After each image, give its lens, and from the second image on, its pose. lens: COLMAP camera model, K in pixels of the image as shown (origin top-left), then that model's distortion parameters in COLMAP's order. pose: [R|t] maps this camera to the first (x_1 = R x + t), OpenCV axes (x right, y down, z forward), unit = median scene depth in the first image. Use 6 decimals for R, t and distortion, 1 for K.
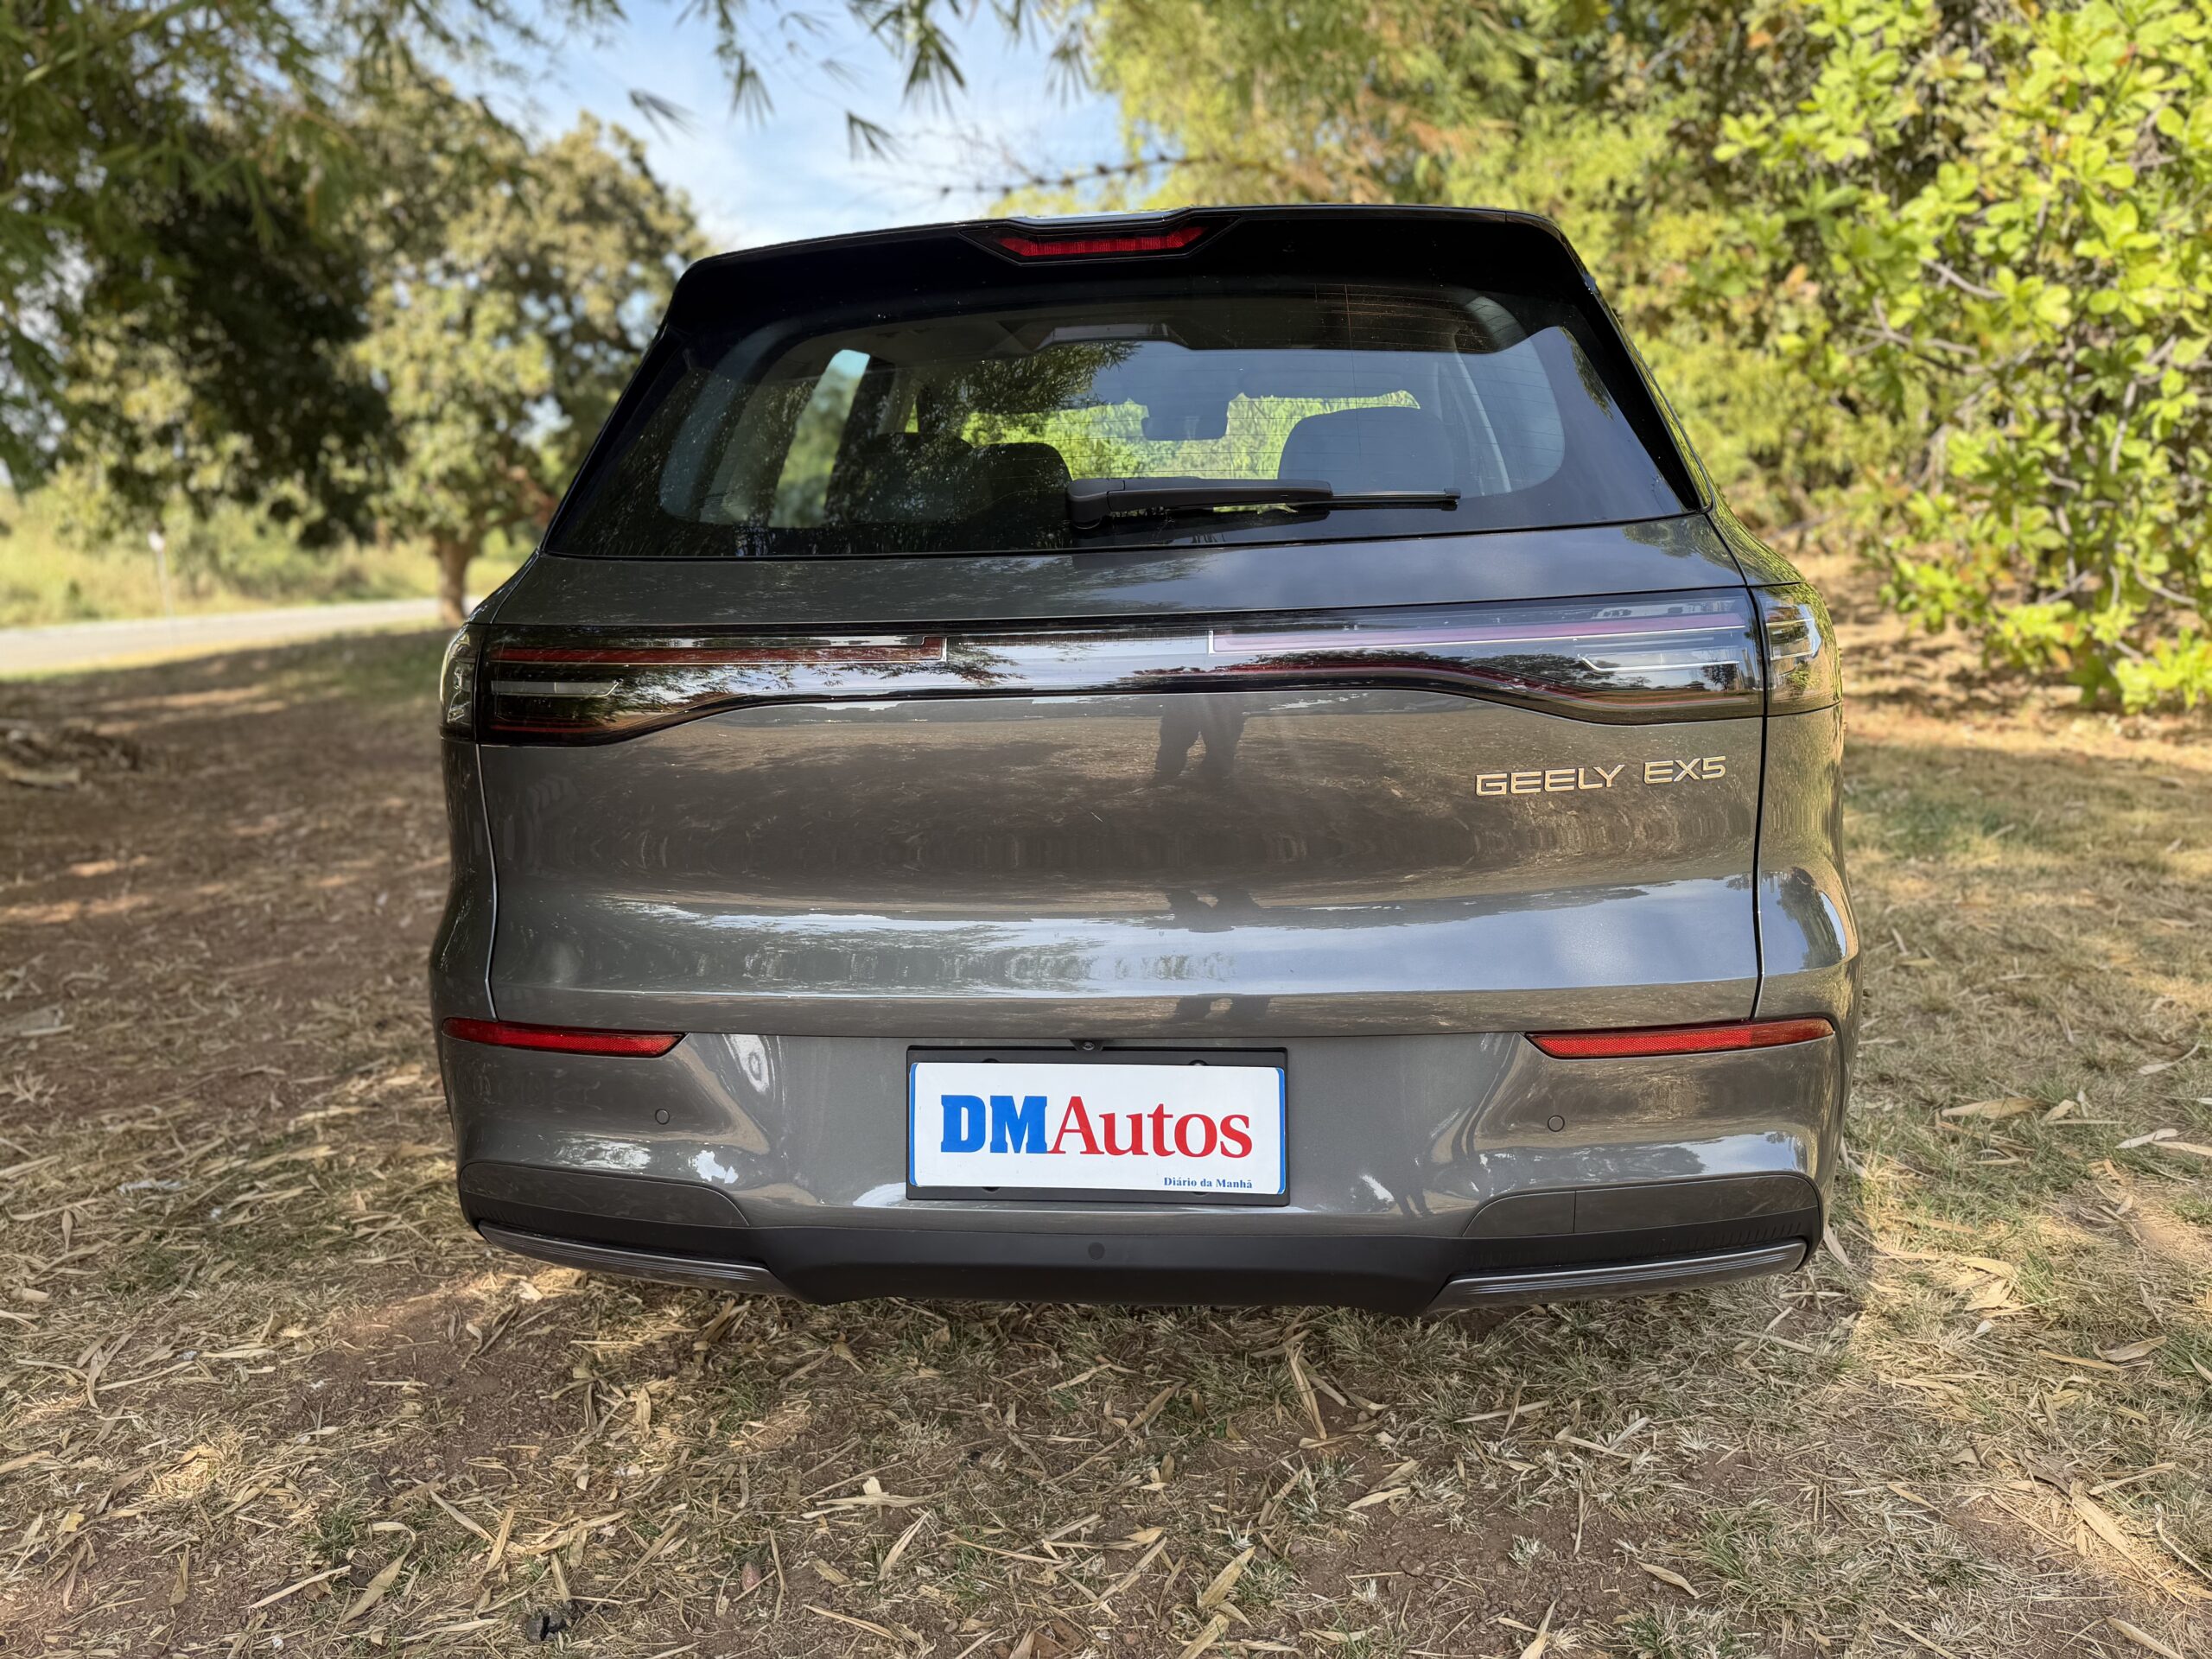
lens RADIAL K [[1549.4, 0, 1110.2], [0, 1549.4, 815.9], [0, 0, 1]] dist [0.026288, -0.040440]
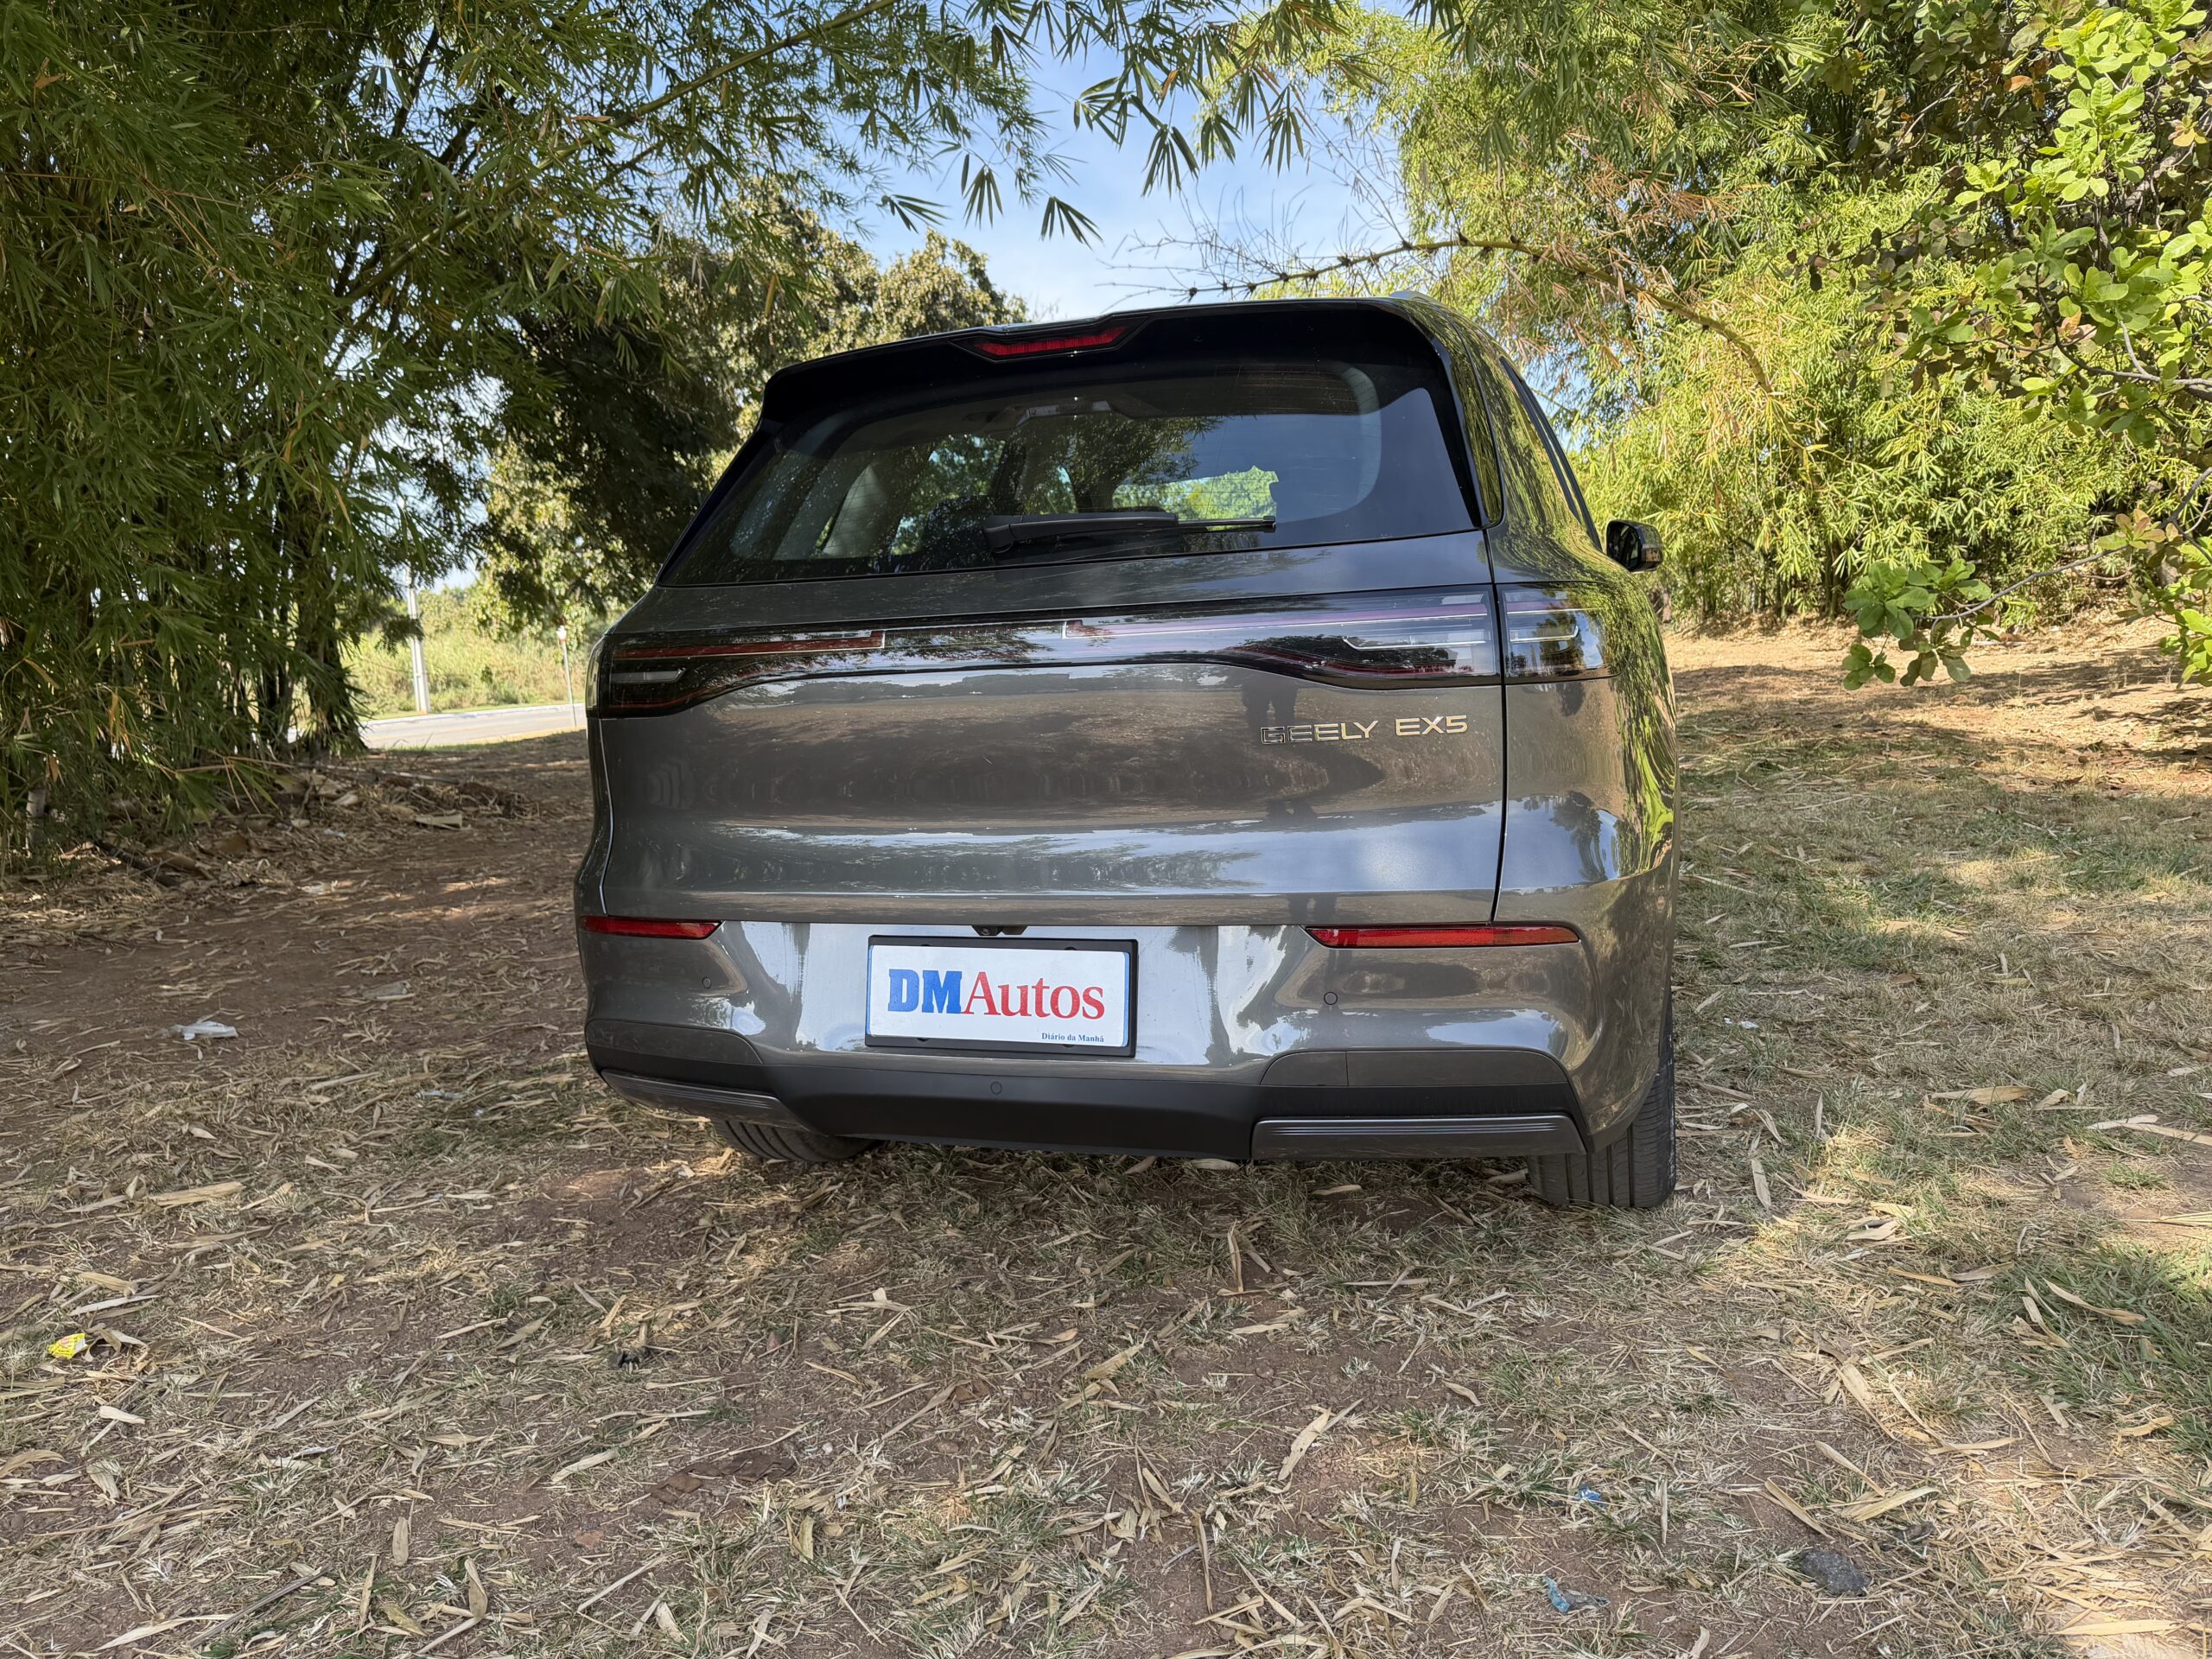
lens RADIAL K [[1549.4, 0, 1117.2], [0, 1549.4, 818.5], [0, 0, 1]] dist [0.026288, -0.040440]
pose [[0.978339, 0.005953, -0.206925, 0.284266], [-0.016039, 0.998761, -0.047098, 0.084053], [0.206388, 0.049397, 0.977223, -0.228117]]
